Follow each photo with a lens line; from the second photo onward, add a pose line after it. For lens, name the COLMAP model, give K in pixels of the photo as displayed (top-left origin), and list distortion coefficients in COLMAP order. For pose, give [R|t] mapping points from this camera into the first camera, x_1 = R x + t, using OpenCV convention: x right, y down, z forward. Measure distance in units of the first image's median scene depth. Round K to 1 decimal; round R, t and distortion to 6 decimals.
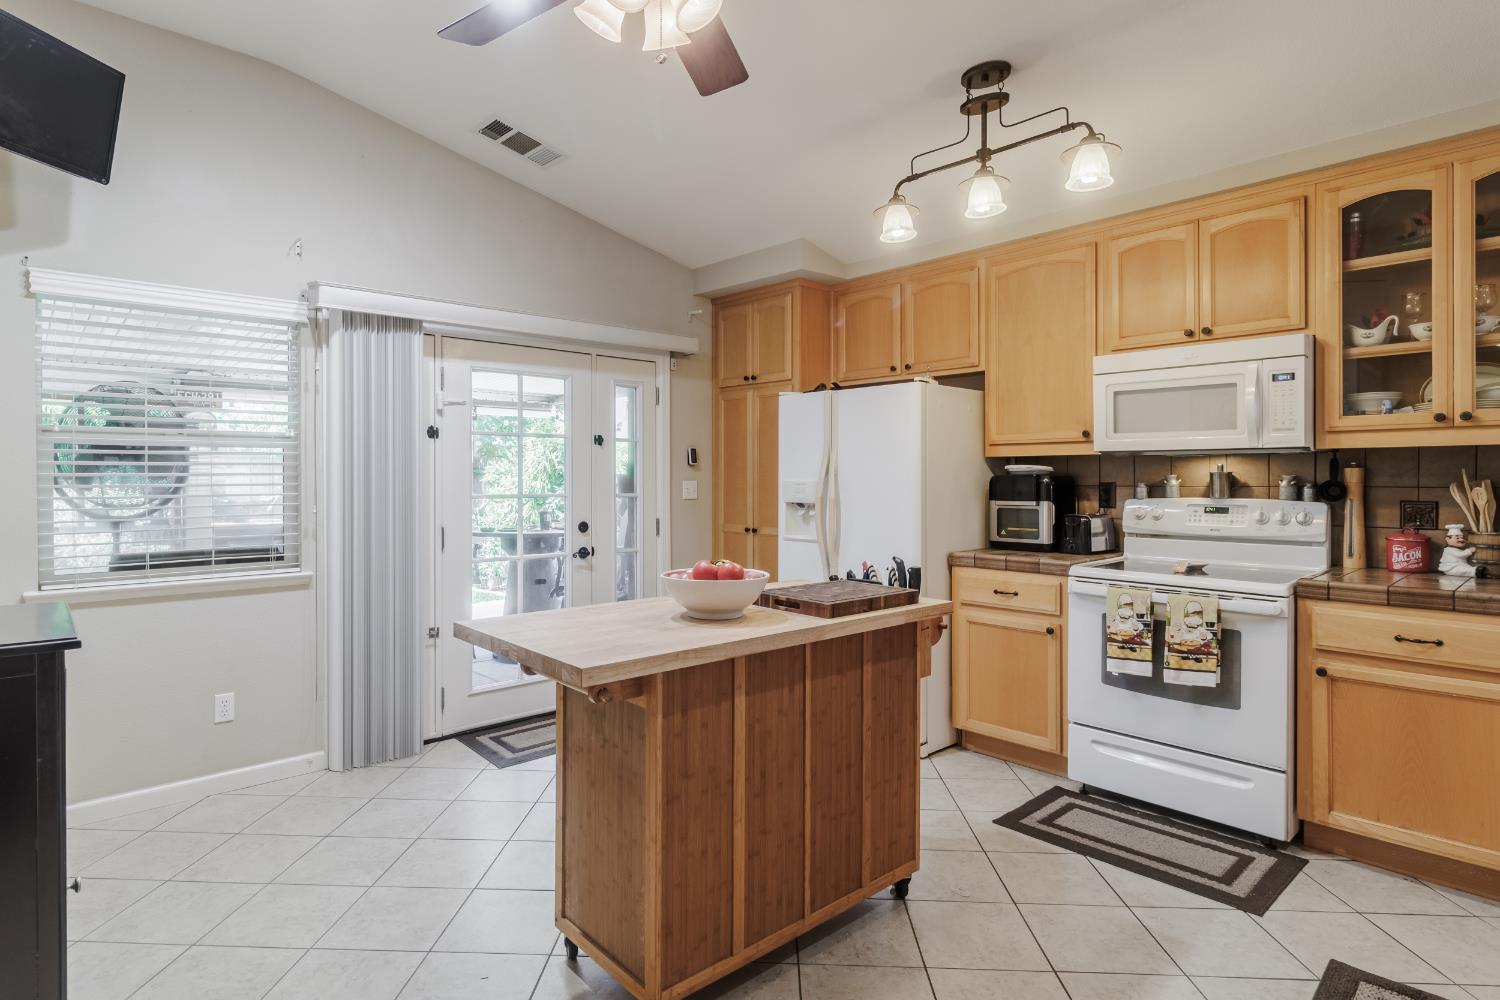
lens RADIAL K [[796.1, 0, 692.8], [0, 796.1, 482.2], [0, 0, 1]] dist [0.002494, -0.002852]
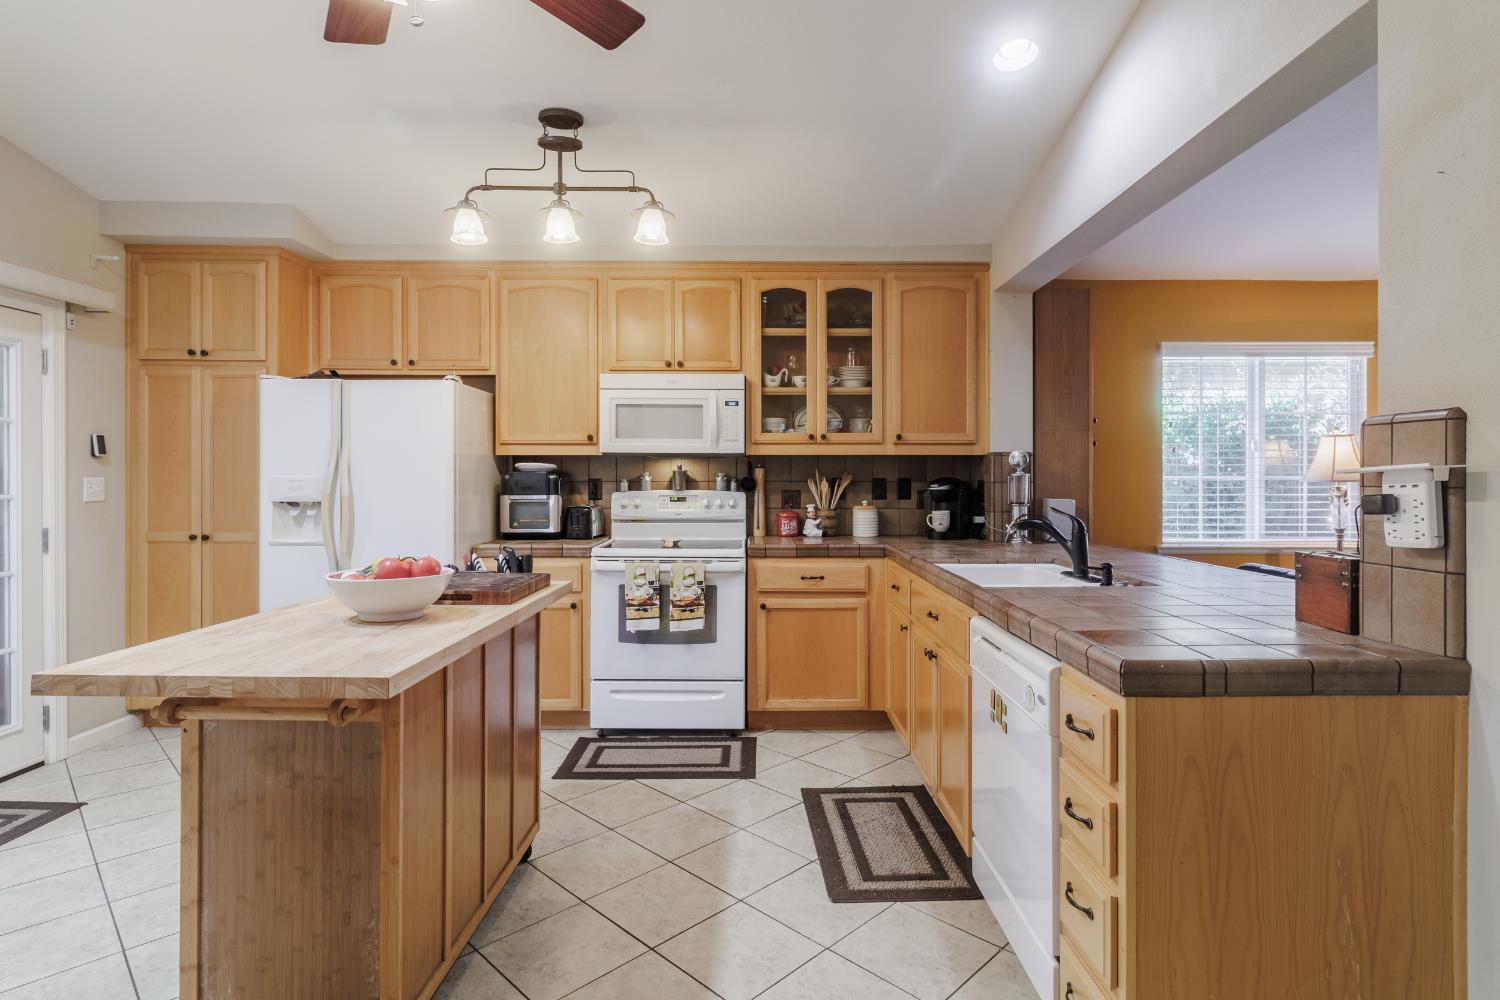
lens RADIAL K [[796.1, 0, 750.7], [0, 796.1, 481.6], [0, 0, 1]] dist [0.002494, -0.002852]
pose [[0.651819, -0.002396, 0.758371, -0.288295], [0.003048, 0.999995, 0.000540, 0.005765], [-0.758368, 0.001959, 0.651823, 0.049962]]
